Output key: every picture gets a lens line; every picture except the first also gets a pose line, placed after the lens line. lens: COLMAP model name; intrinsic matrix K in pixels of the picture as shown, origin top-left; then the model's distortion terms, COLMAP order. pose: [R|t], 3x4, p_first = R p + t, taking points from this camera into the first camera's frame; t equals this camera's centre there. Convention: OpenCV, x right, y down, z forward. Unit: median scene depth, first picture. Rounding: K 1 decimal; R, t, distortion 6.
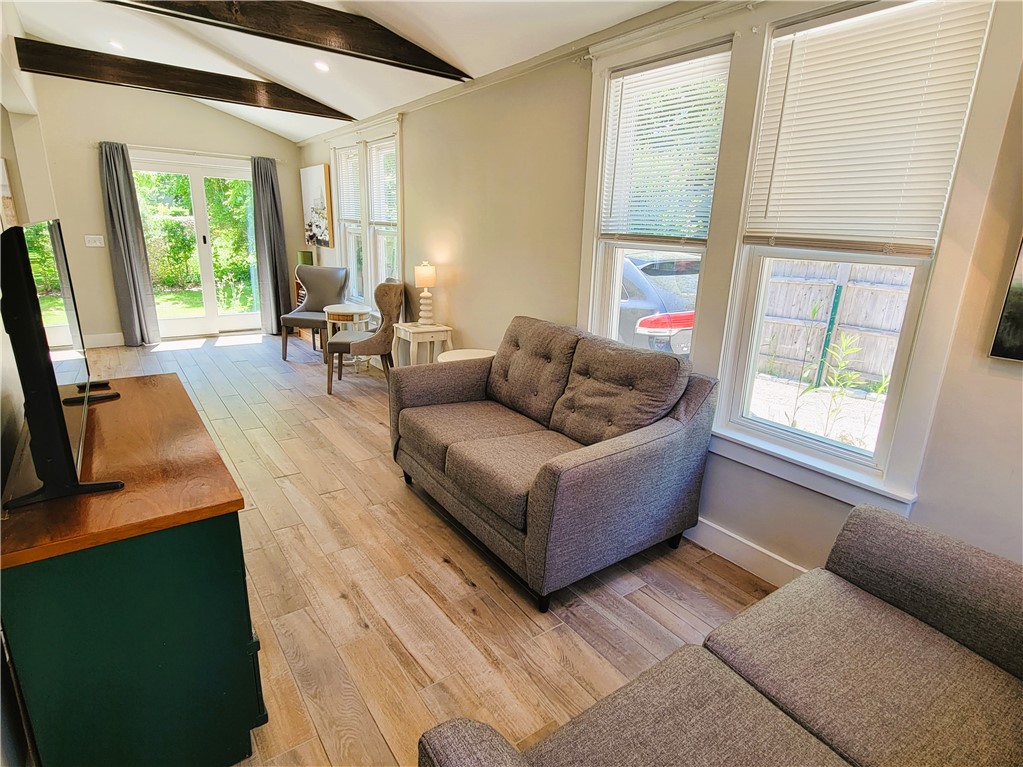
lens RADIAL K [[561.0, 0, 511.5], [0, 561.0, 383.5], [0, 0, 1]] dist [0.000666, -0.001284]
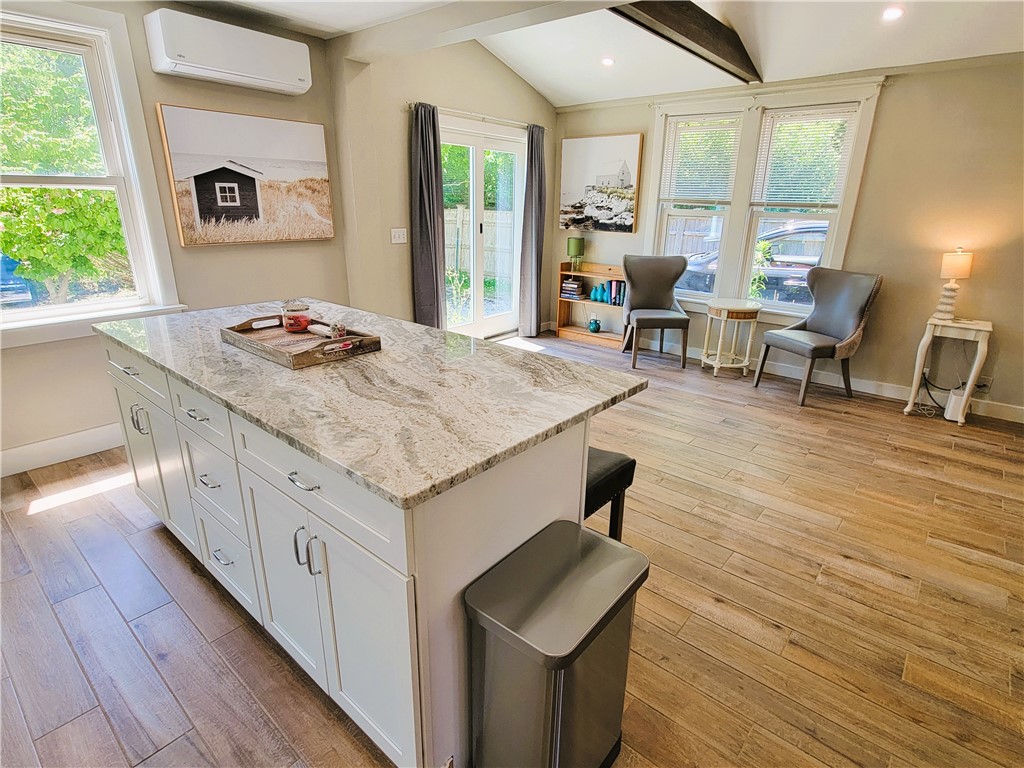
lens RADIAL K [[540.7, 0, 512.0], [0, 540.7, 384.0], [0, 0, 1]] dist [-0.000864, -0.000500]
pose [[0.970055, -0.099951, 0.221367, -0.827274], [0.085489, 0.993587, 0.074000, -0.101212], [-0.227343, -0.052859, 0.972379, 0.249938]]
